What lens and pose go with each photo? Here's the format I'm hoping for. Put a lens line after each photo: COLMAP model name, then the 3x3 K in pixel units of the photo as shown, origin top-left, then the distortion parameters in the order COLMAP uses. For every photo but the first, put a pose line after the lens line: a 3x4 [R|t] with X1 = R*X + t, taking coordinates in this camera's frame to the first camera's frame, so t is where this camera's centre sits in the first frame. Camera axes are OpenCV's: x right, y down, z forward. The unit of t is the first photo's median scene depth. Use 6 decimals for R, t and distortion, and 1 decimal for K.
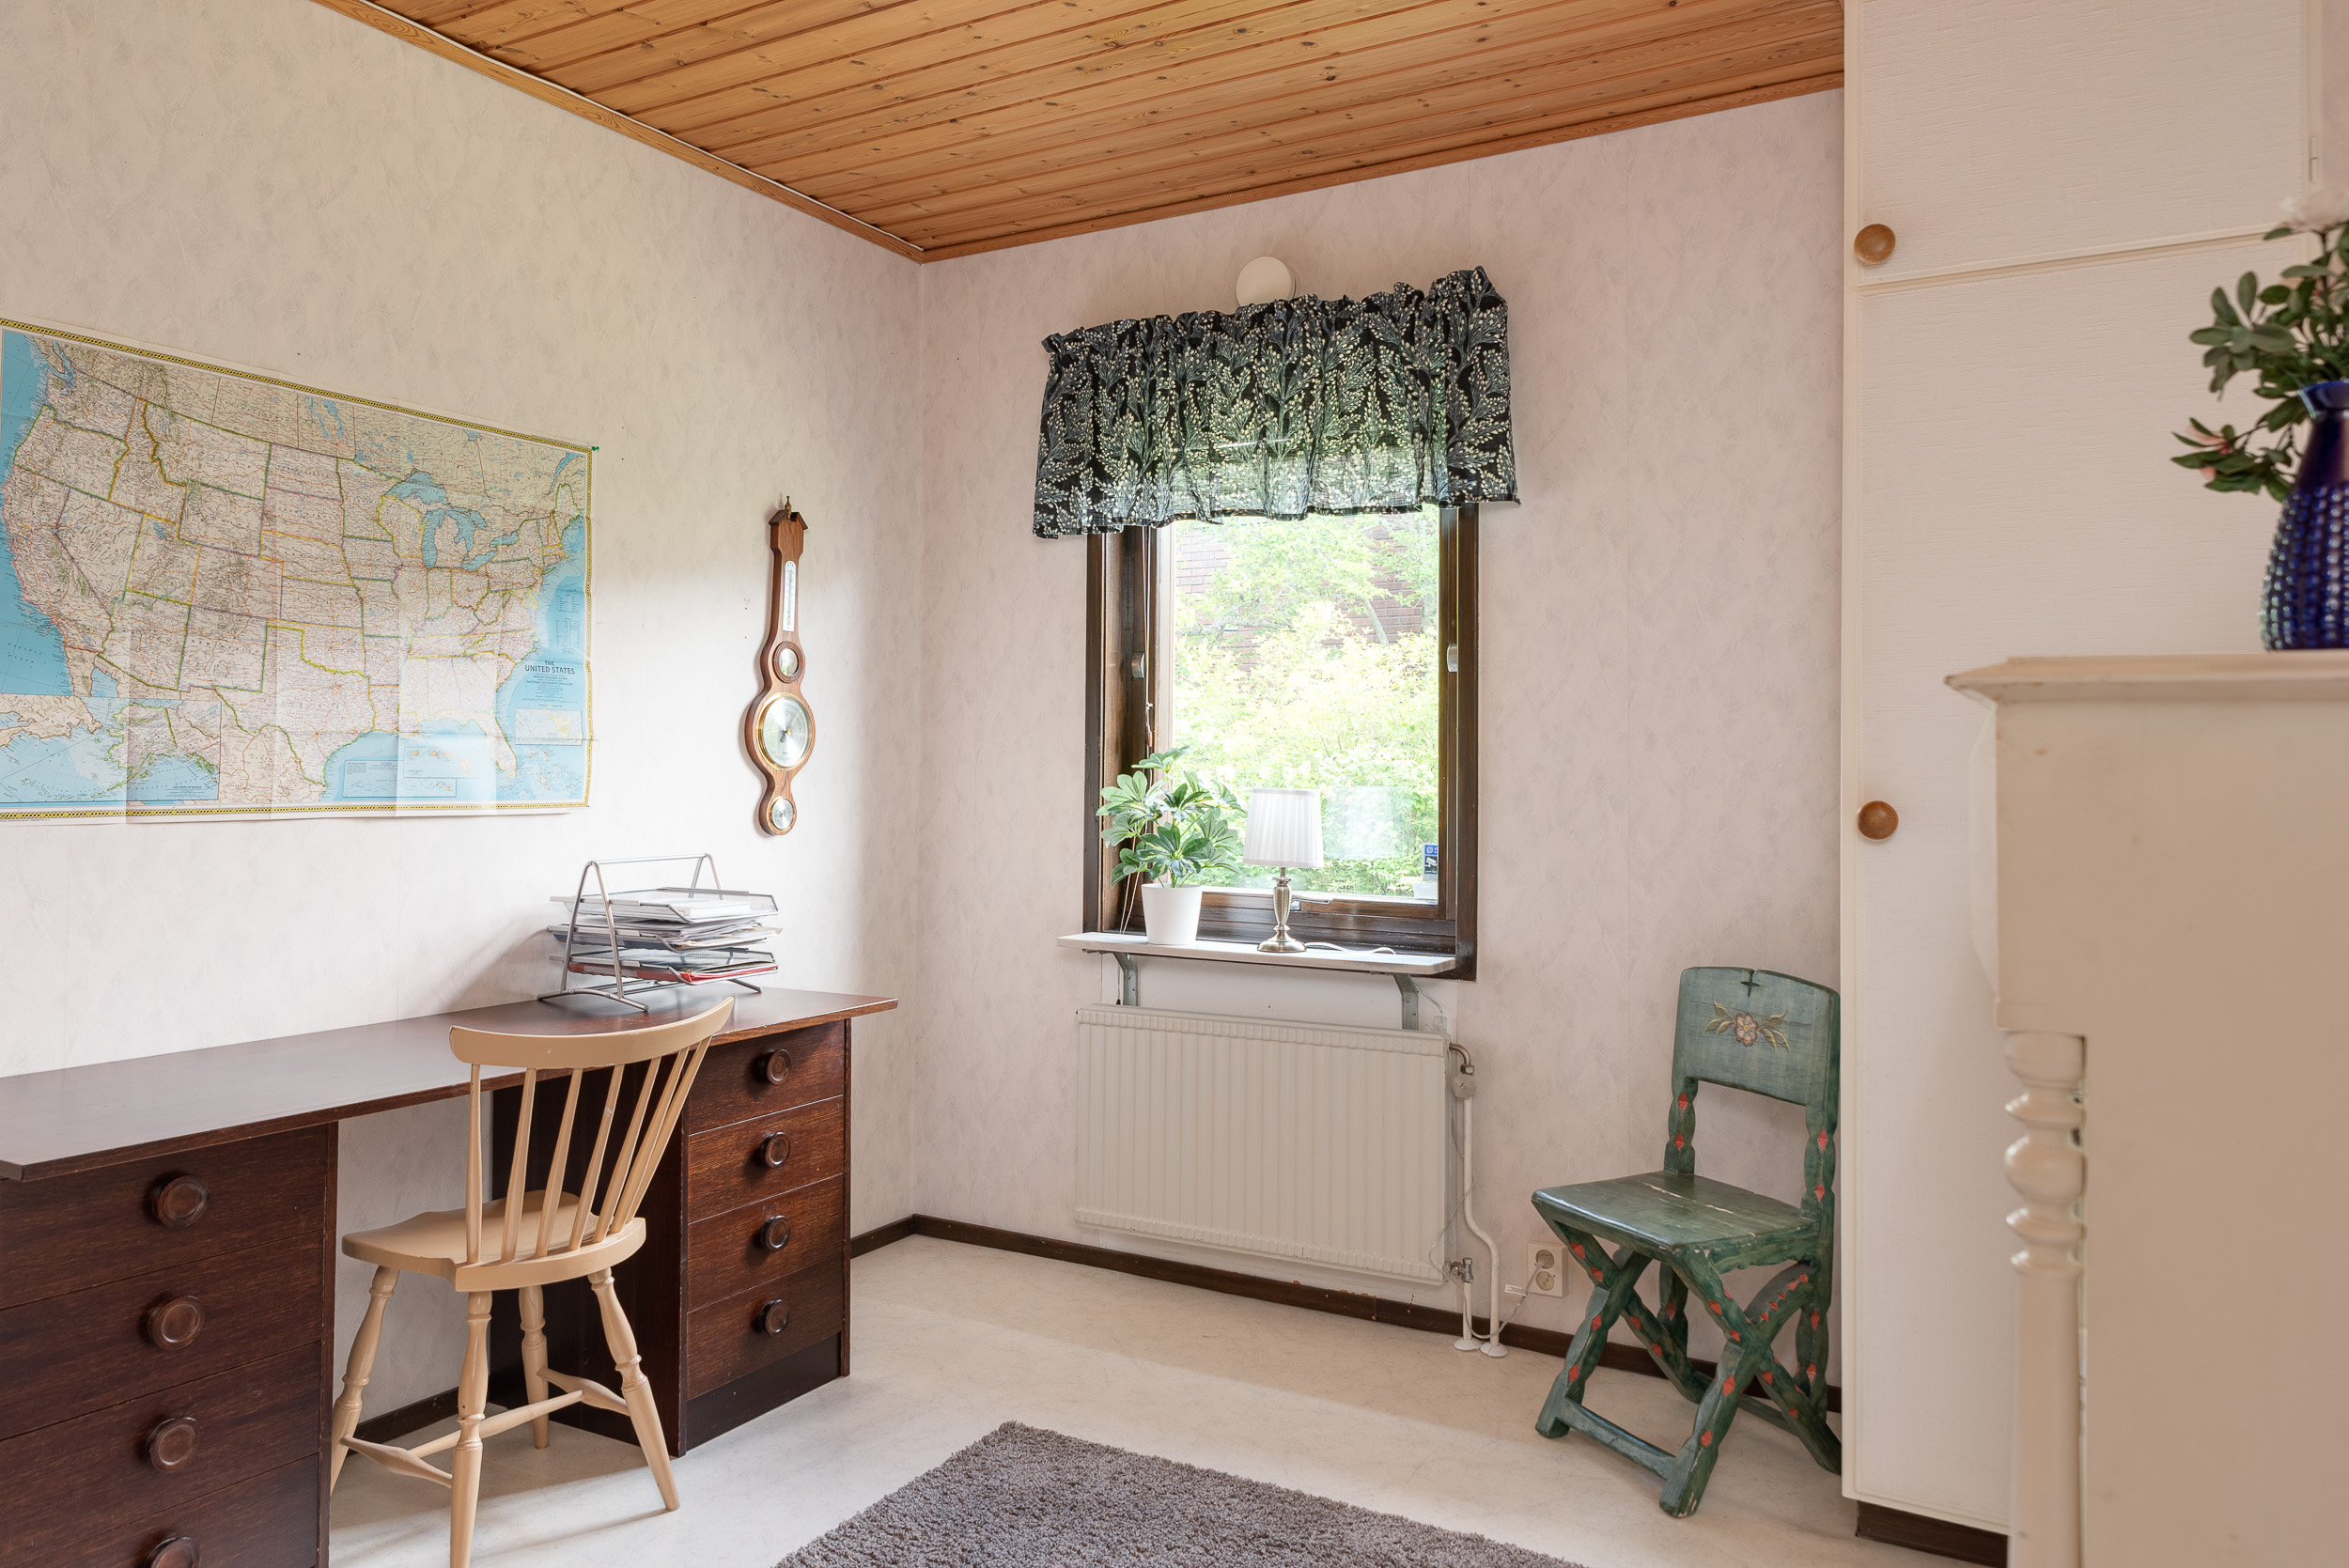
lens RADIAL K [[1624.2, 0, 1172.4], [0, 1624.2, 728.9], [0, 0, 1]] dist [0.038402, 0.001008]
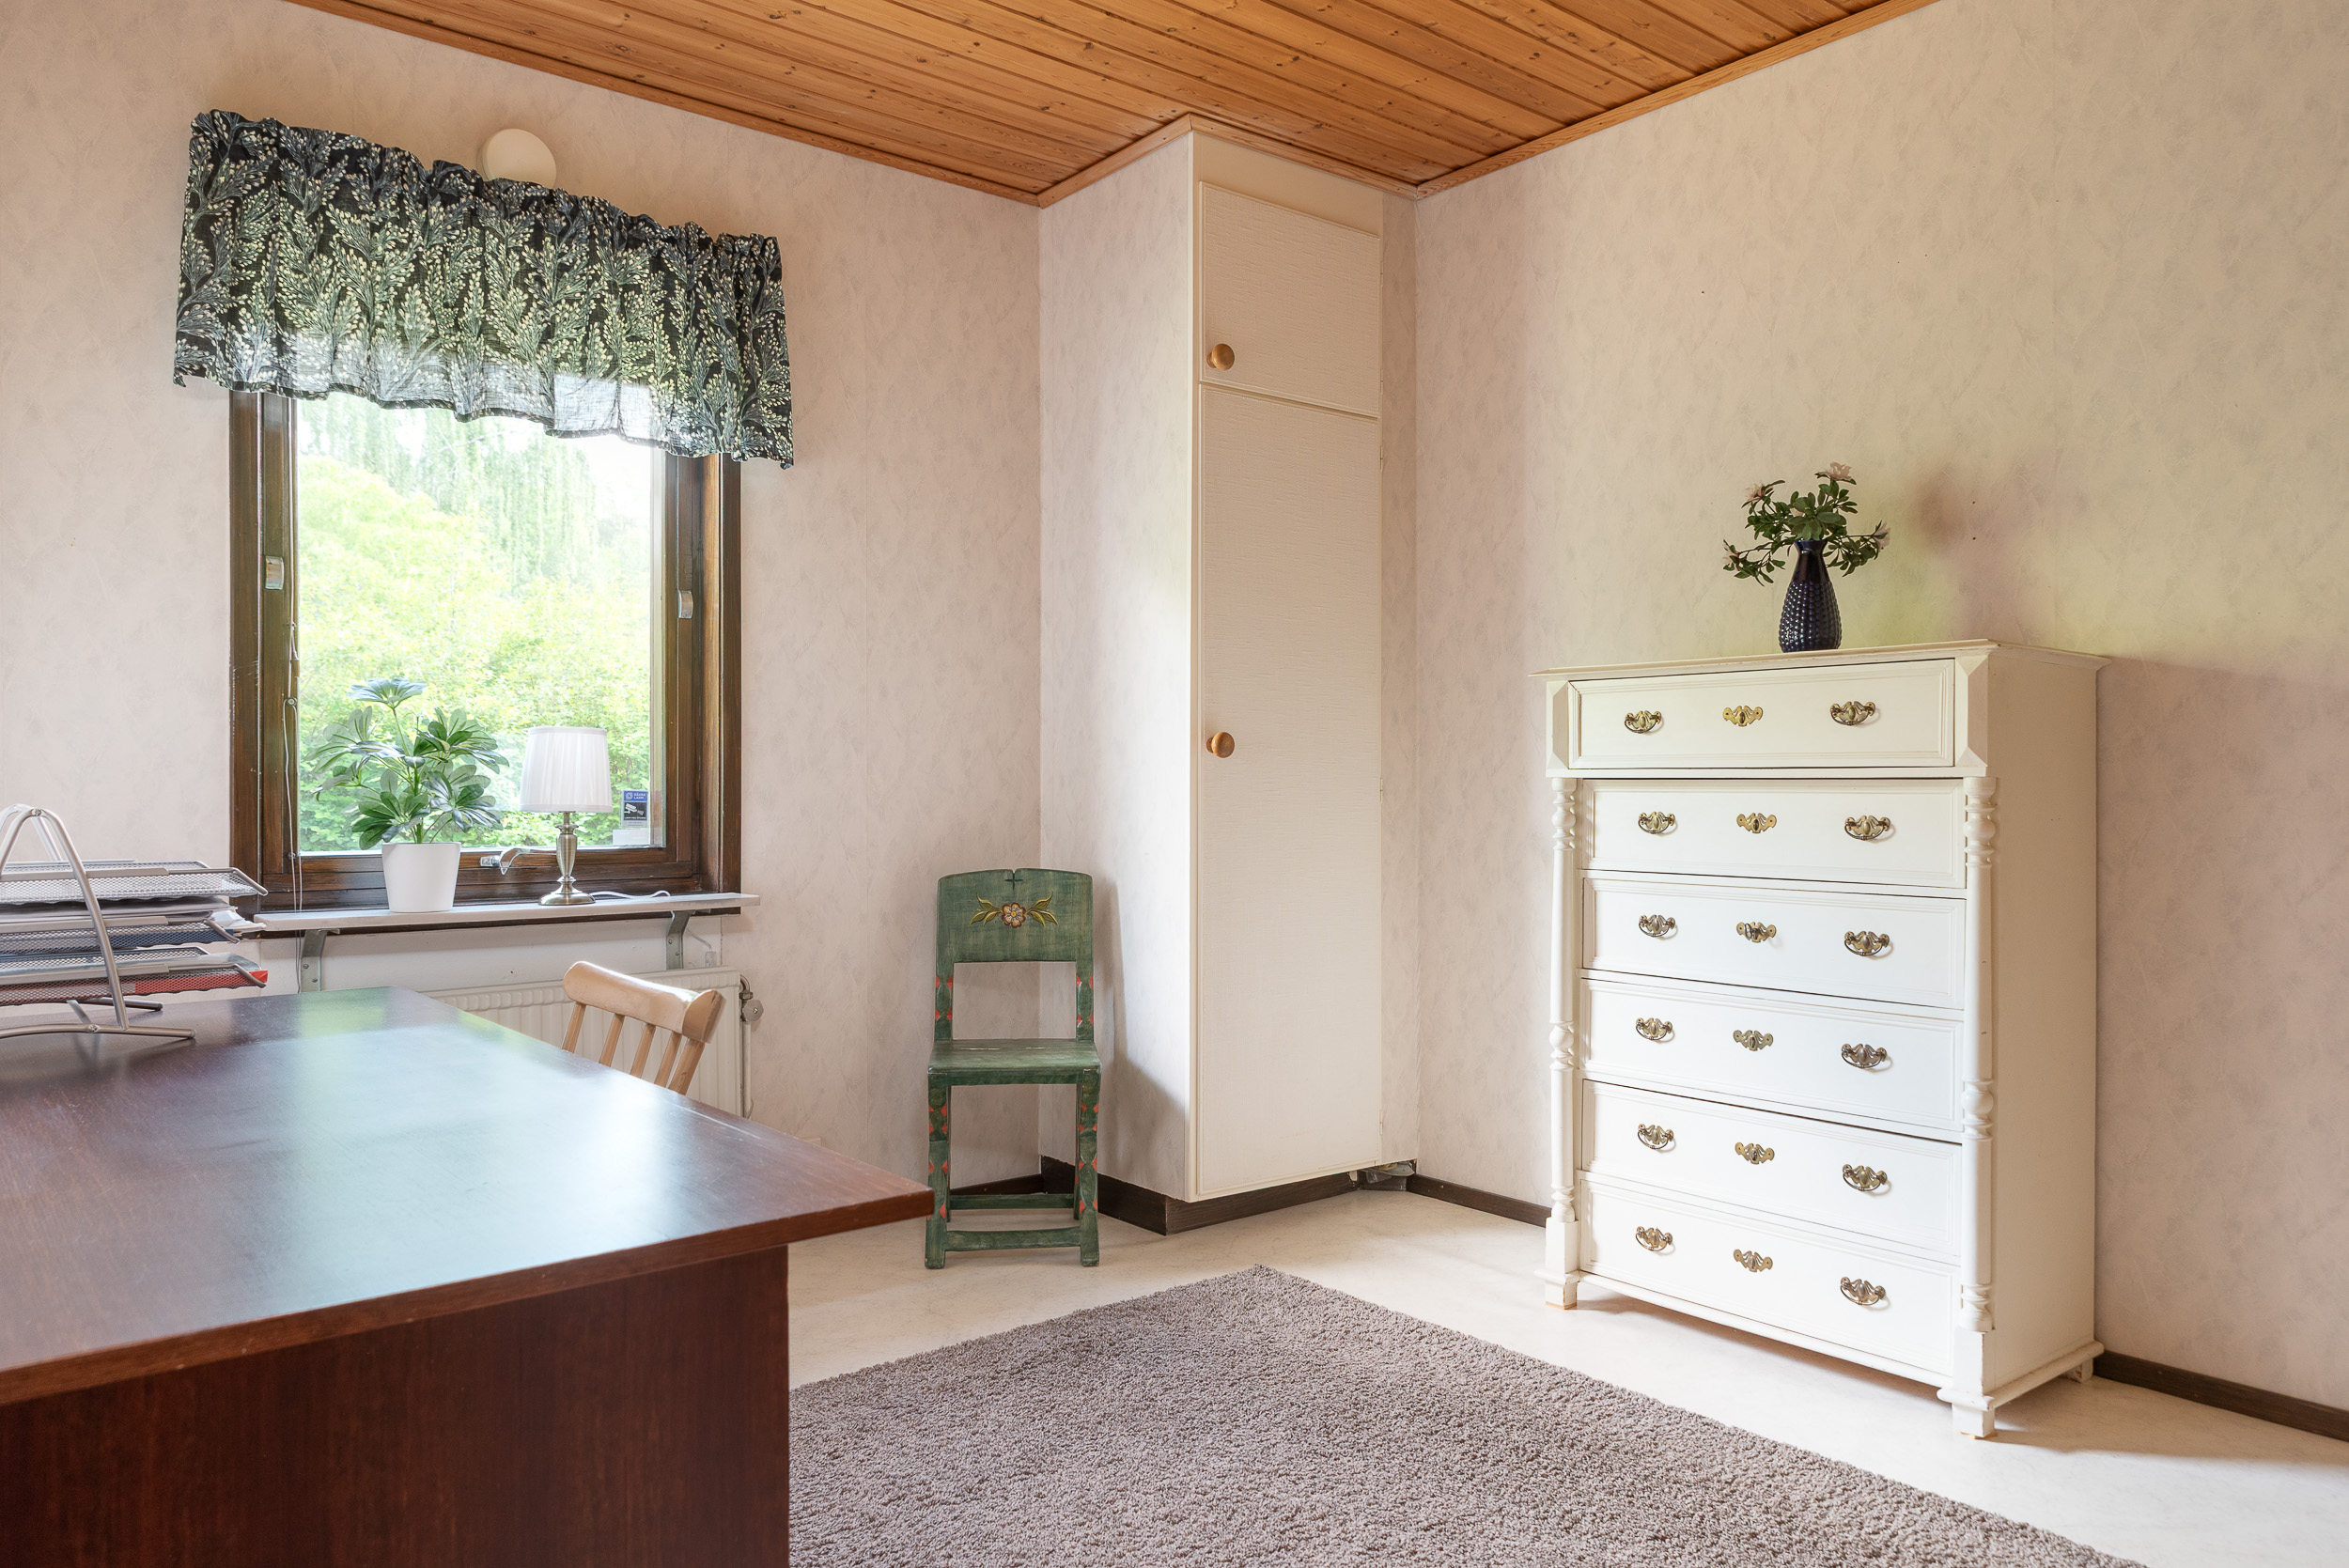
lens RADIAL K [[1616.1, 0, 1174.5], [0, 1616.1, 784.0], [0, 0, 1]] dist [0.037585, -0.000420]
pose [[0.365756, -0.009019, 0.930667, -0.680196], [-0.020461, 0.999633, 0.017728, 0.045885], [-0.930486, -0.025526, 0.365437, 0.351141]]
